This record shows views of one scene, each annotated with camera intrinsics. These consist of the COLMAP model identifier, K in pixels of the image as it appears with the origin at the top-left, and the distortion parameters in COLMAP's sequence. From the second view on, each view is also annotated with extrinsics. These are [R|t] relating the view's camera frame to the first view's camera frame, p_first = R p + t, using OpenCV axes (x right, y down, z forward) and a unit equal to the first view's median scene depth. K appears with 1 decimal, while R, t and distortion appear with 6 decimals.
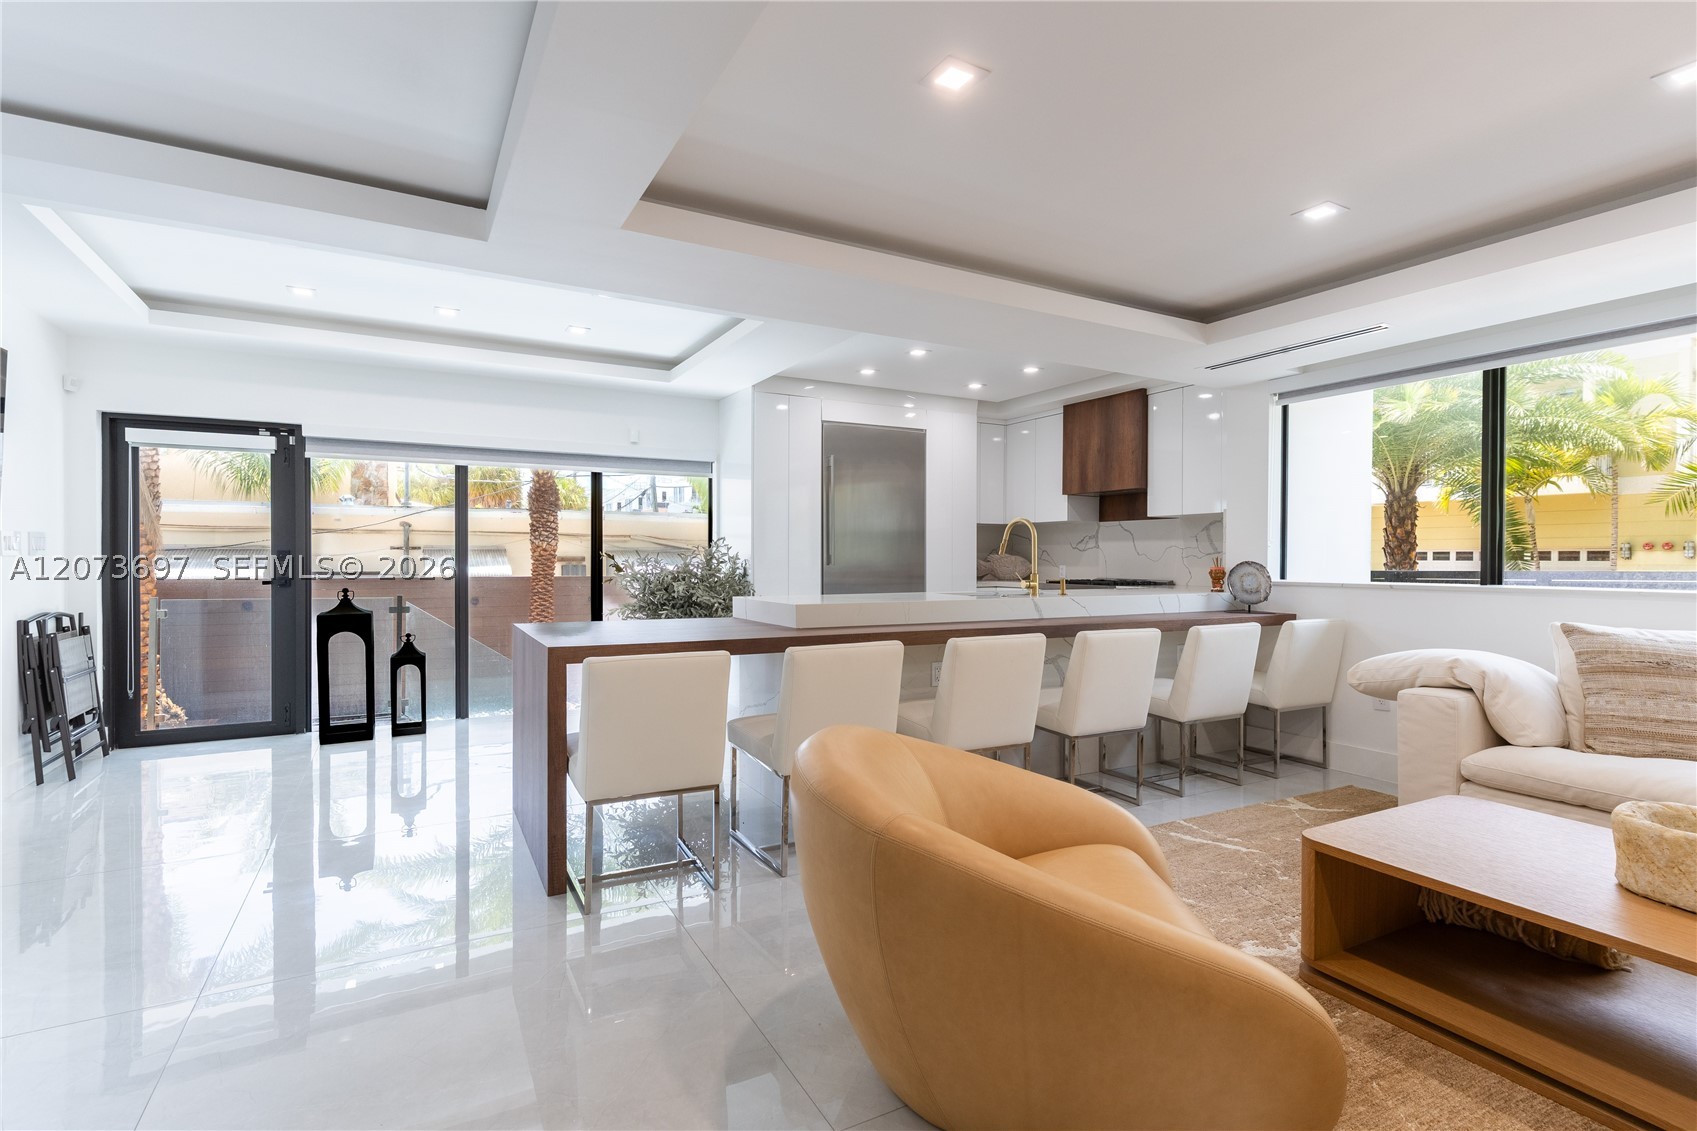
lens RADIAL K [[803.3, 0, 846.2], [0, 803.3, 567.1], [0, 0, 1]] dist [0.000268, -0.000175]
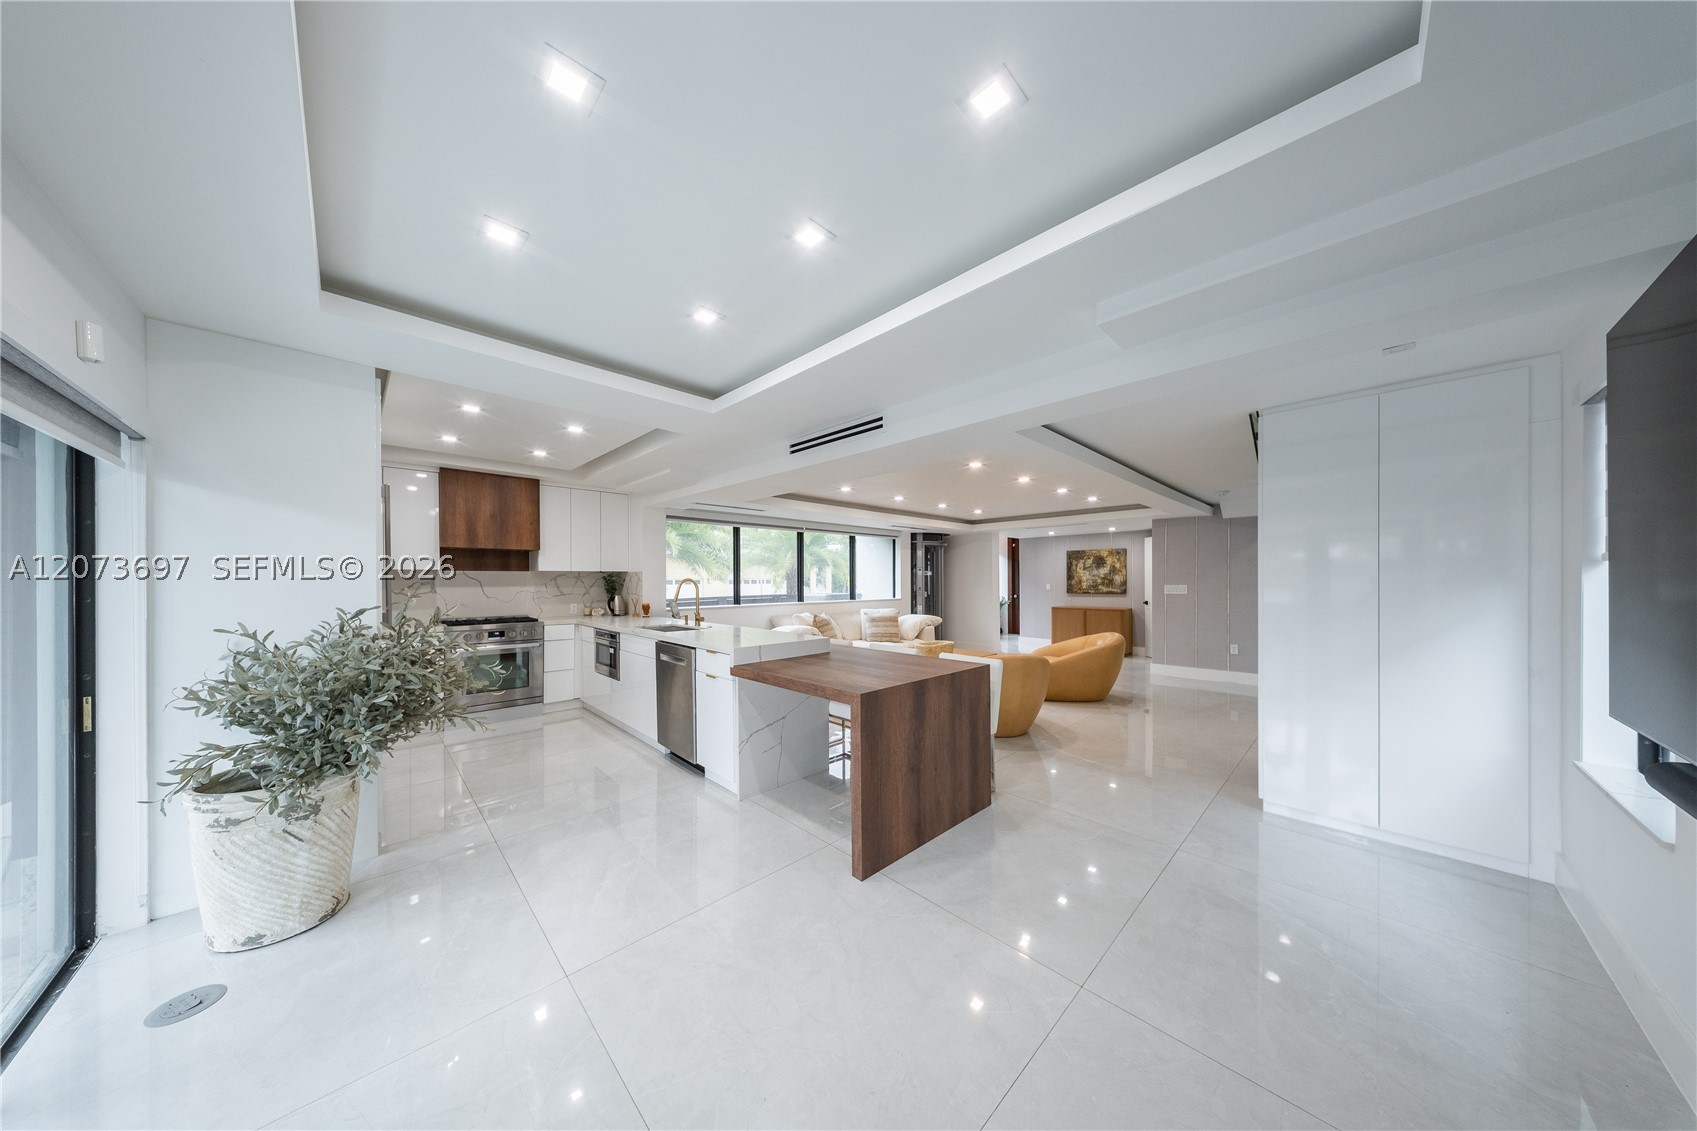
lens RADIAL K [[493.1, 0, 848.2], [0, 493.1, 569.6], [0, 0, 1]] dist [-0.000087, -0.000037]
pose [[-0.267008, 0.024796, 0.963375, -0.805132], [0.016681, 0.999638, -0.021106, -0.047972], [-0.963550, 0.010435, -0.267325, 0.928489]]
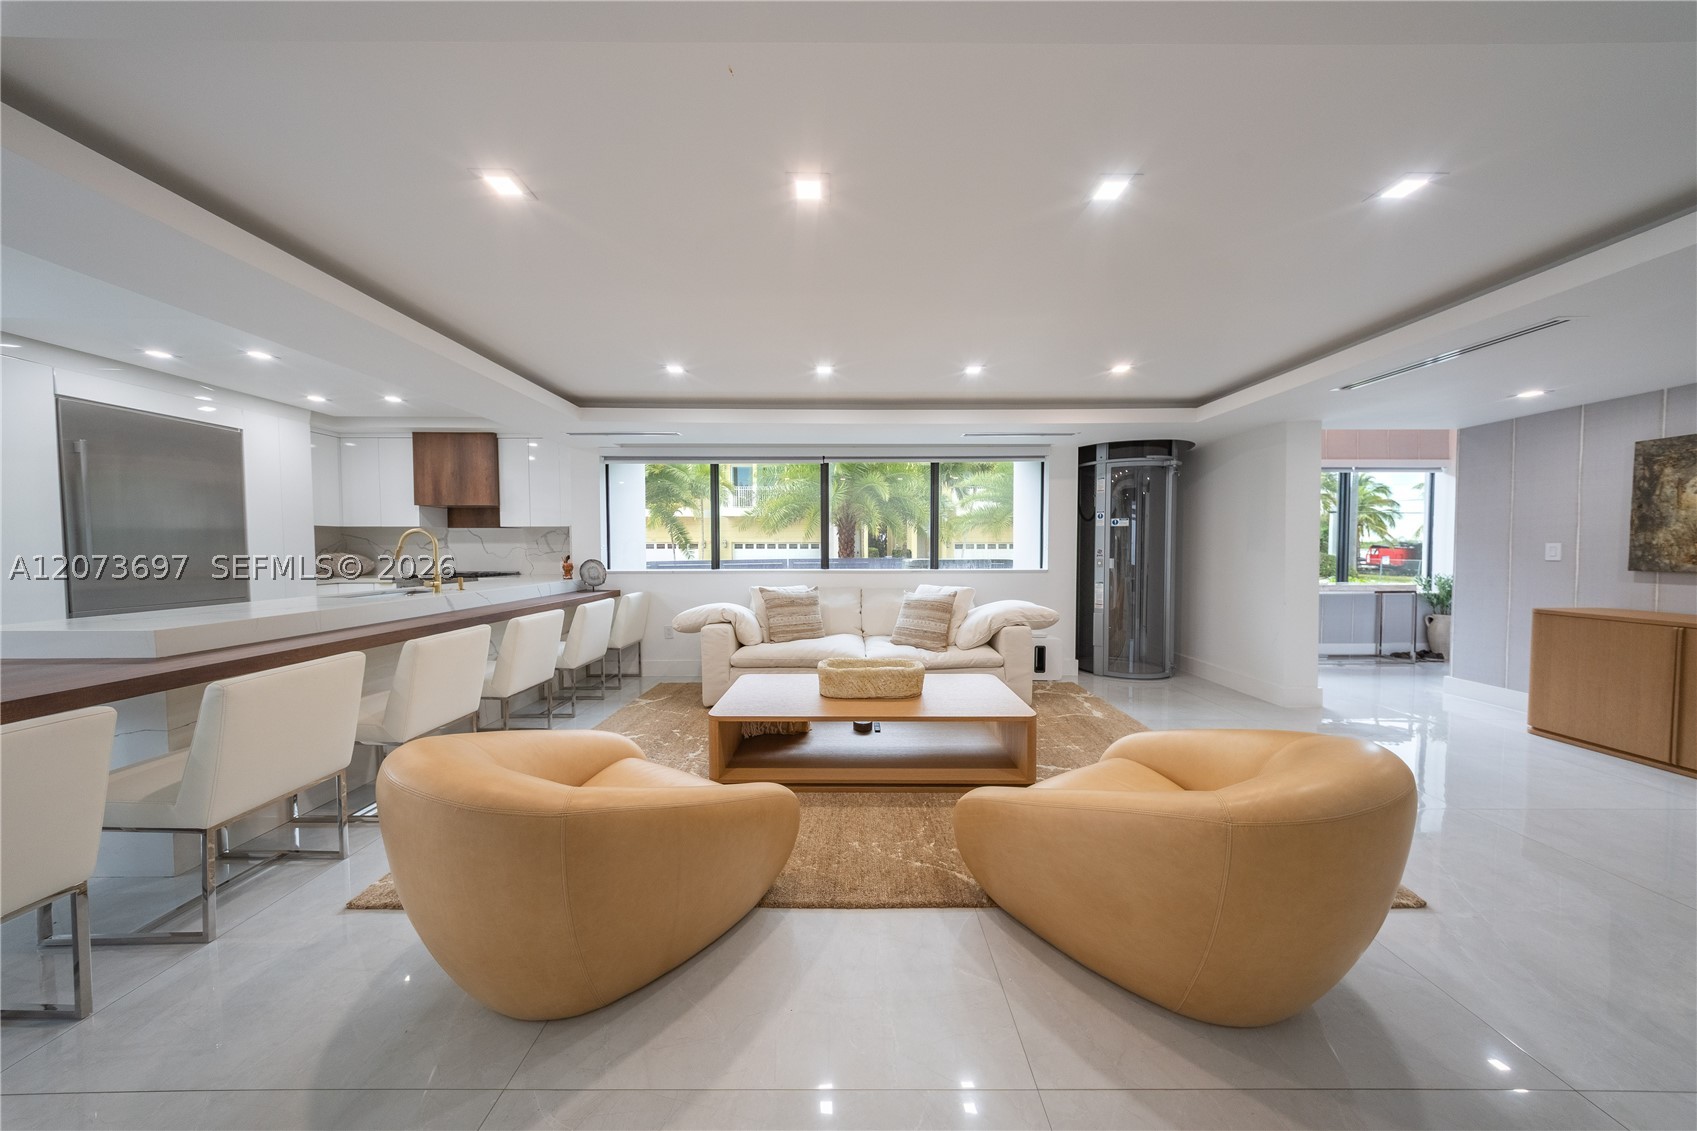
lens RADIAL K [[495.1, 0, 856.9], [0, 495.1, 560.9], [0, 0, 1]] dist [-0.000532, -0.000048]
pose [[0.466684, -0.027787, 0.883987, -0.124652], [0.013496, 0.999614, 0.024296, -0.020827], [-0.884321, 0.000592, 0.466879, 0.074213]]
